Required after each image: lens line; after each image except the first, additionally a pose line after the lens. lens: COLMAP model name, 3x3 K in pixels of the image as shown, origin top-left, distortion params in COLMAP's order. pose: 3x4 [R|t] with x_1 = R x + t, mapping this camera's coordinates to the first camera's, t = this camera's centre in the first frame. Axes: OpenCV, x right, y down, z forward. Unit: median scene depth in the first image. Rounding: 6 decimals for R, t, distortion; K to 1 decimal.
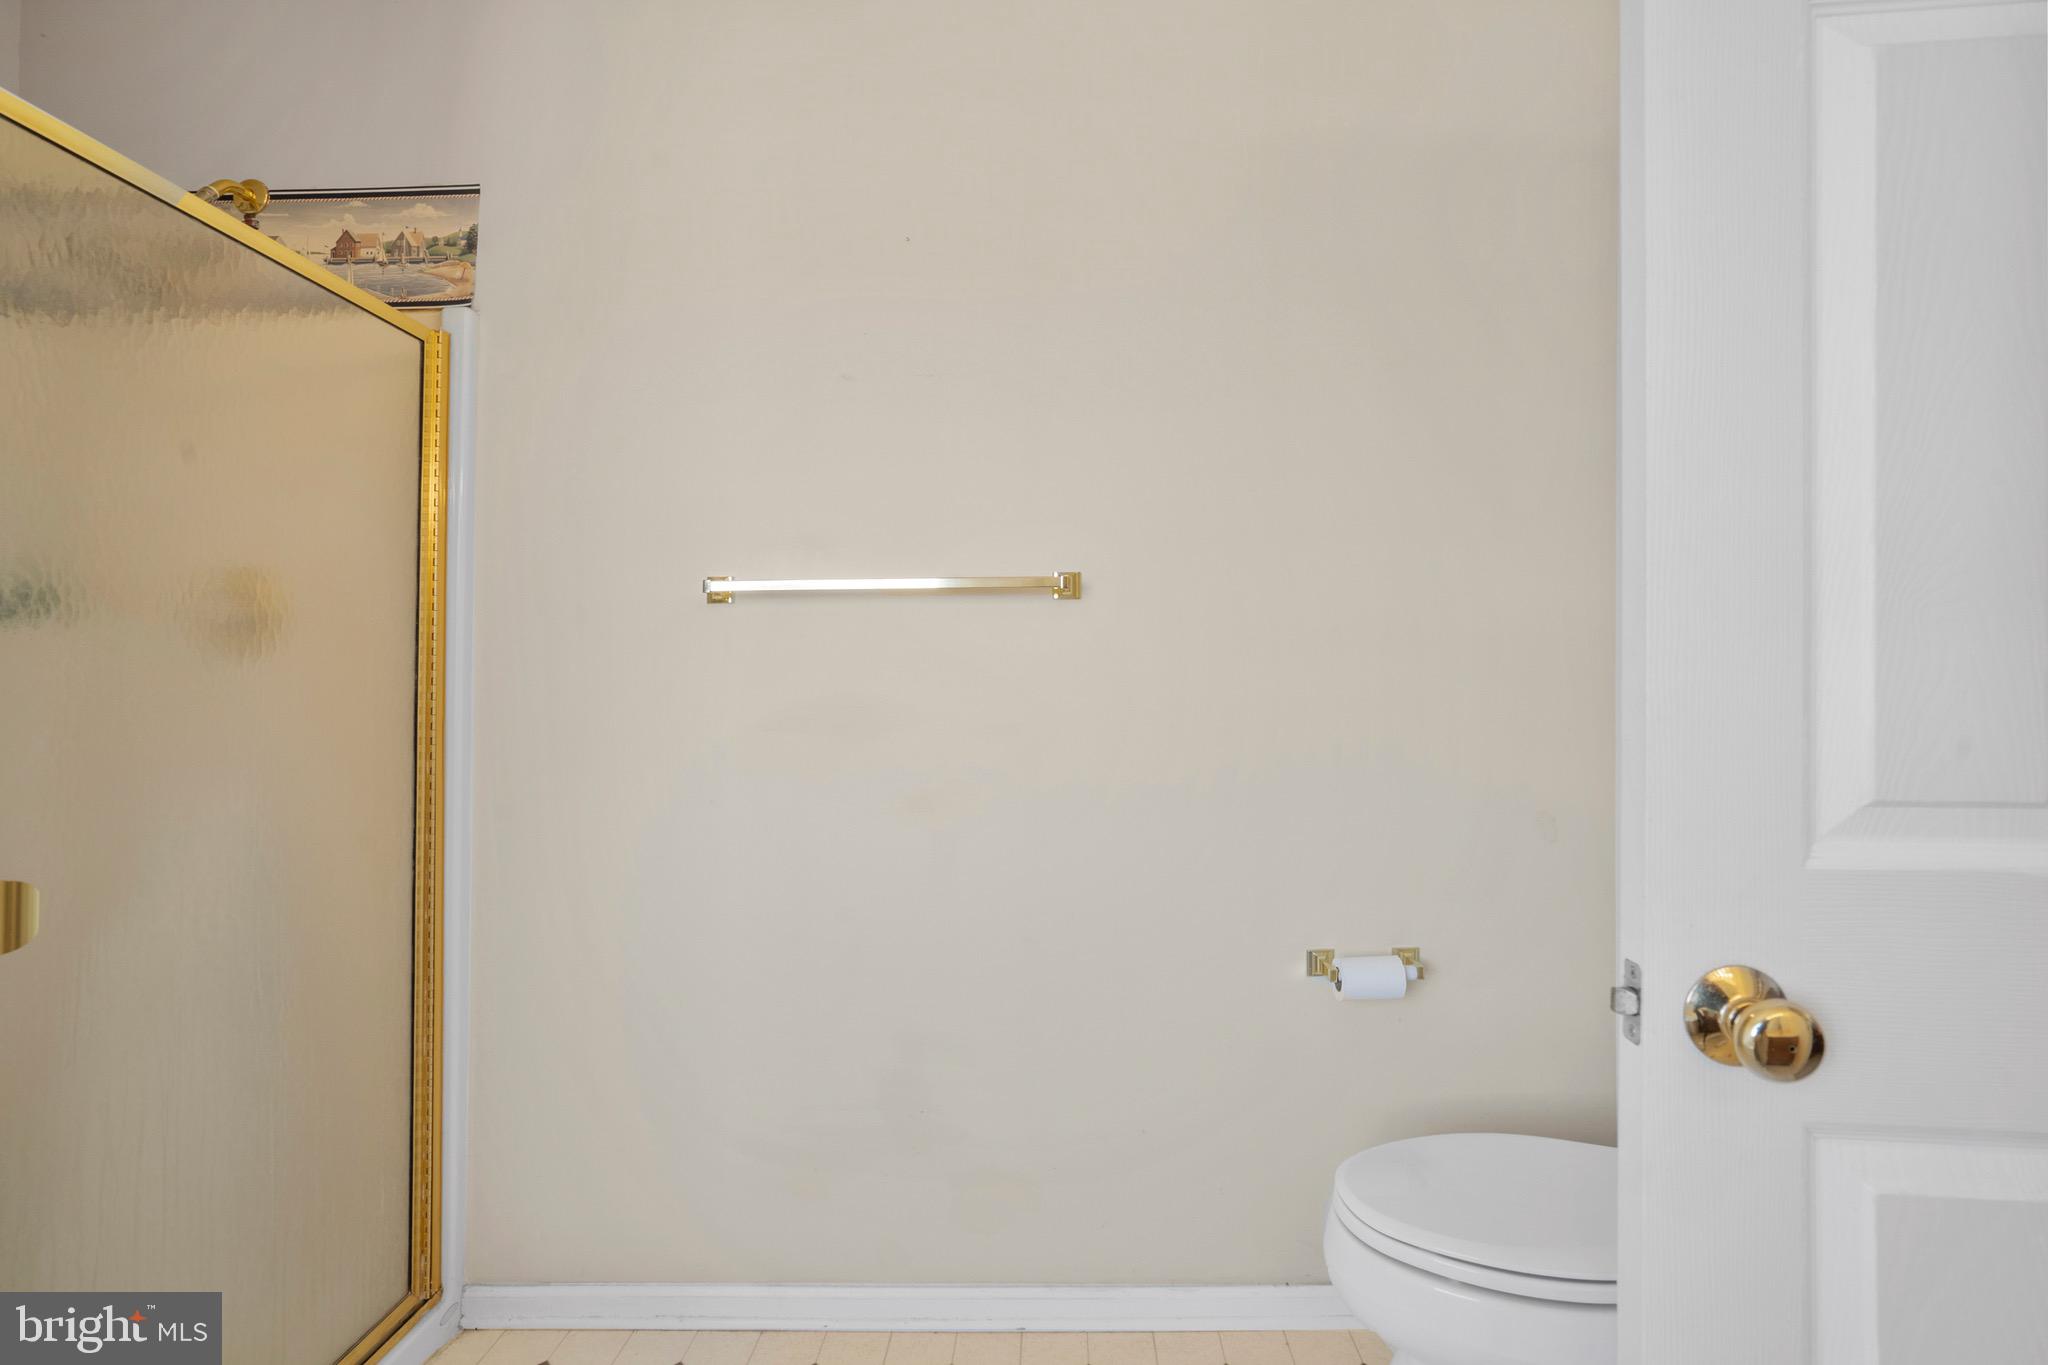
lens RADIAL K [[953.9, 0, 1028.6], [0, 953.9, 685.3], [0, 0, 1]] dist [-0.028813, 0.005039]
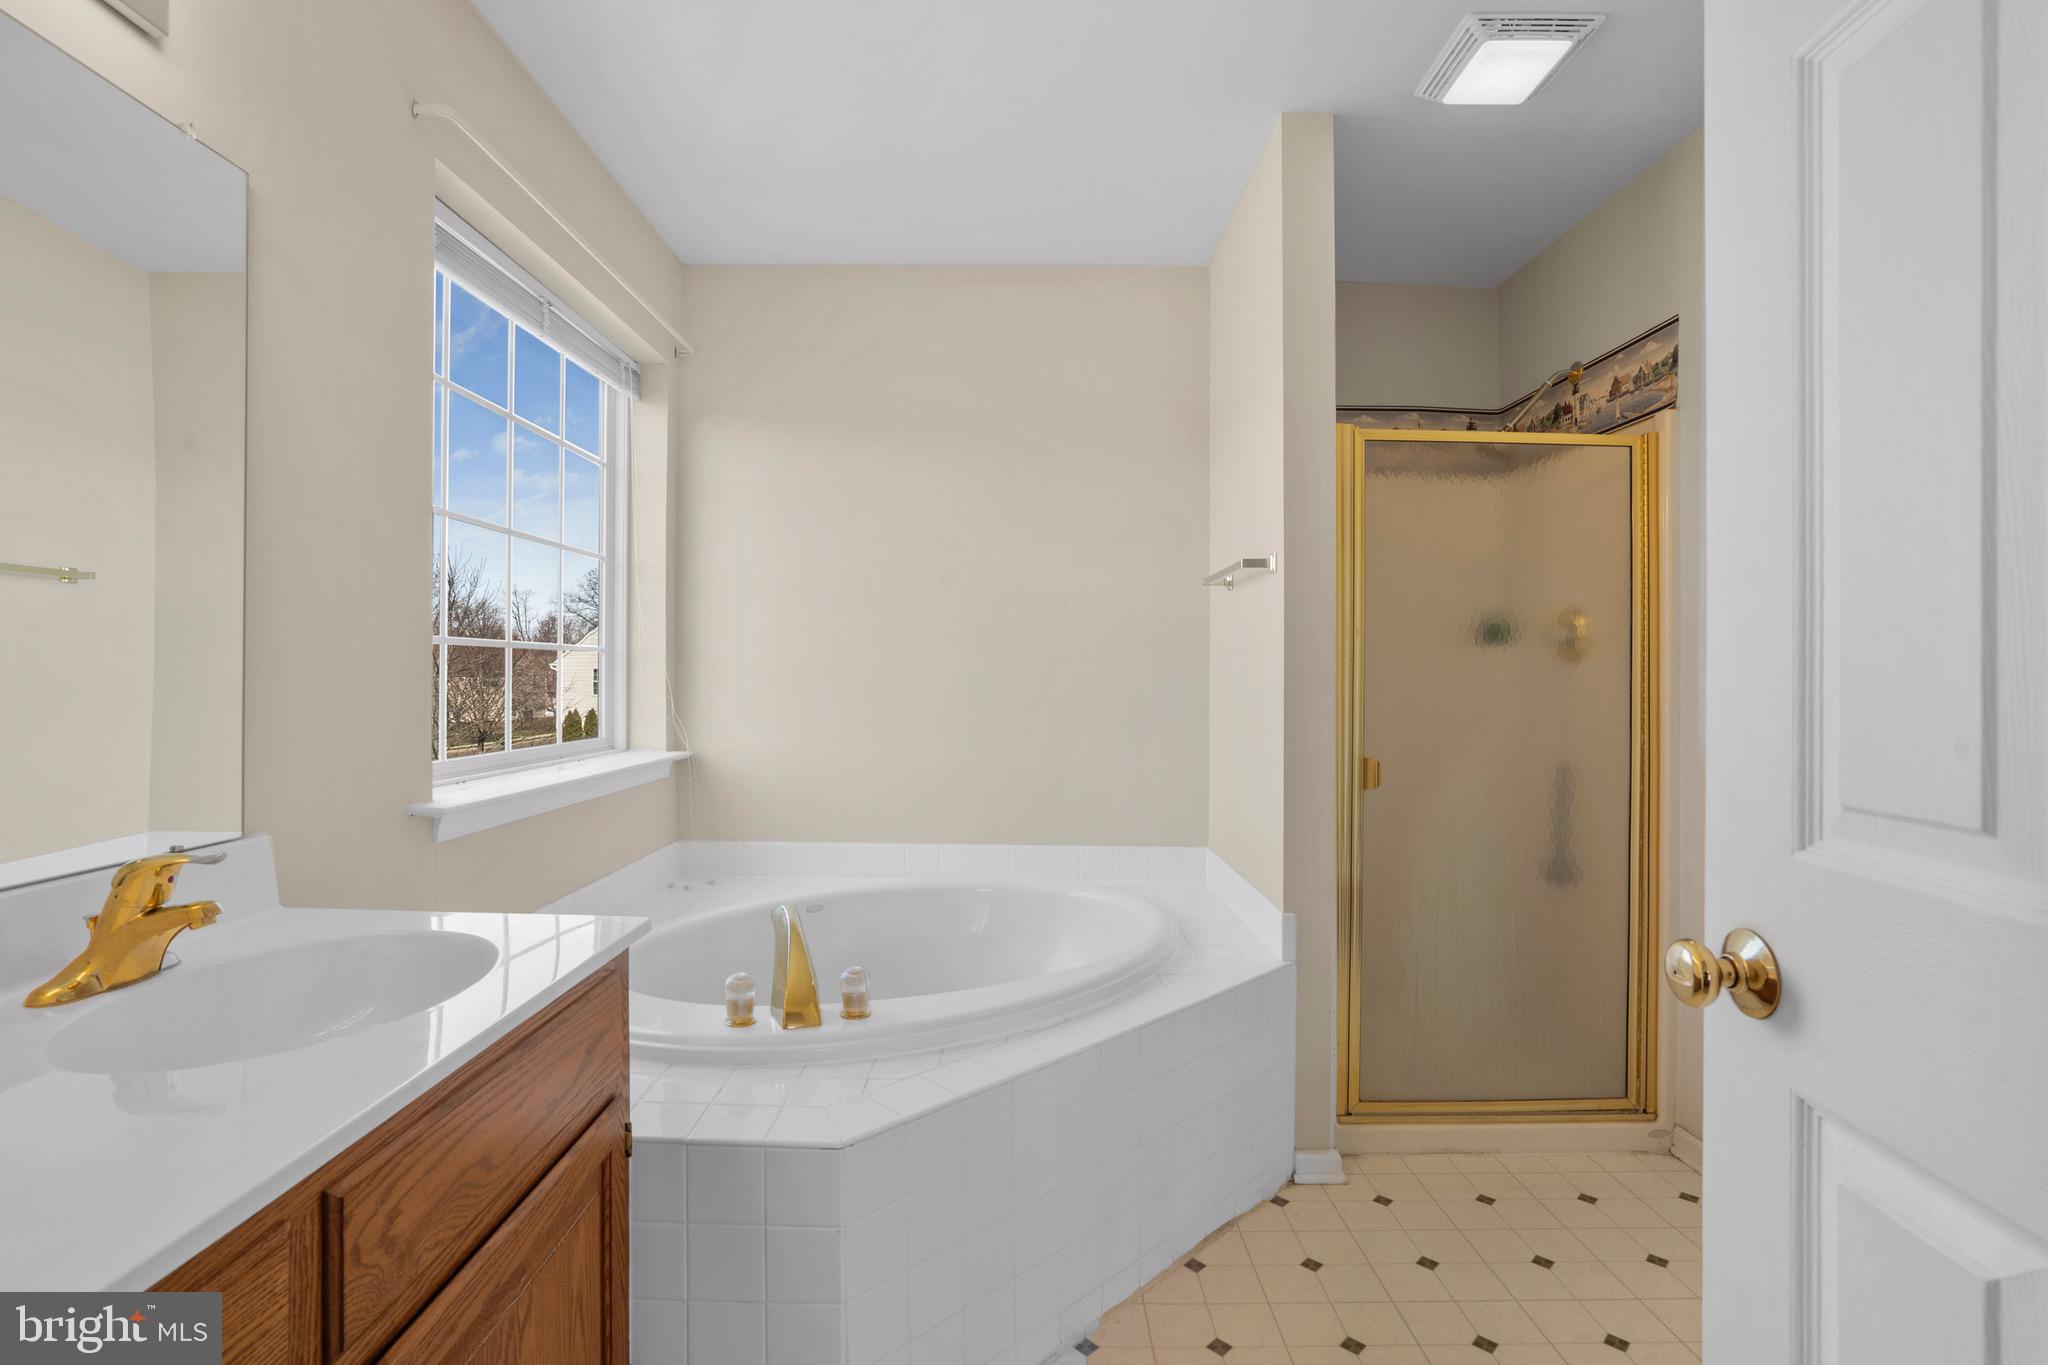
lens RADIAL K [[953.9, 0, 1027.0], [0, 953.9, 678.4], [0, 0, 1]] dist [-0.028813, 0.005039]
pose [[0.059530, -0.003657, -0.998220, 0.712115], [0.001353, 0.999993, -0.003583, -0.002661], [0.998226, -0.001137, 0.059534, -0.022942]]
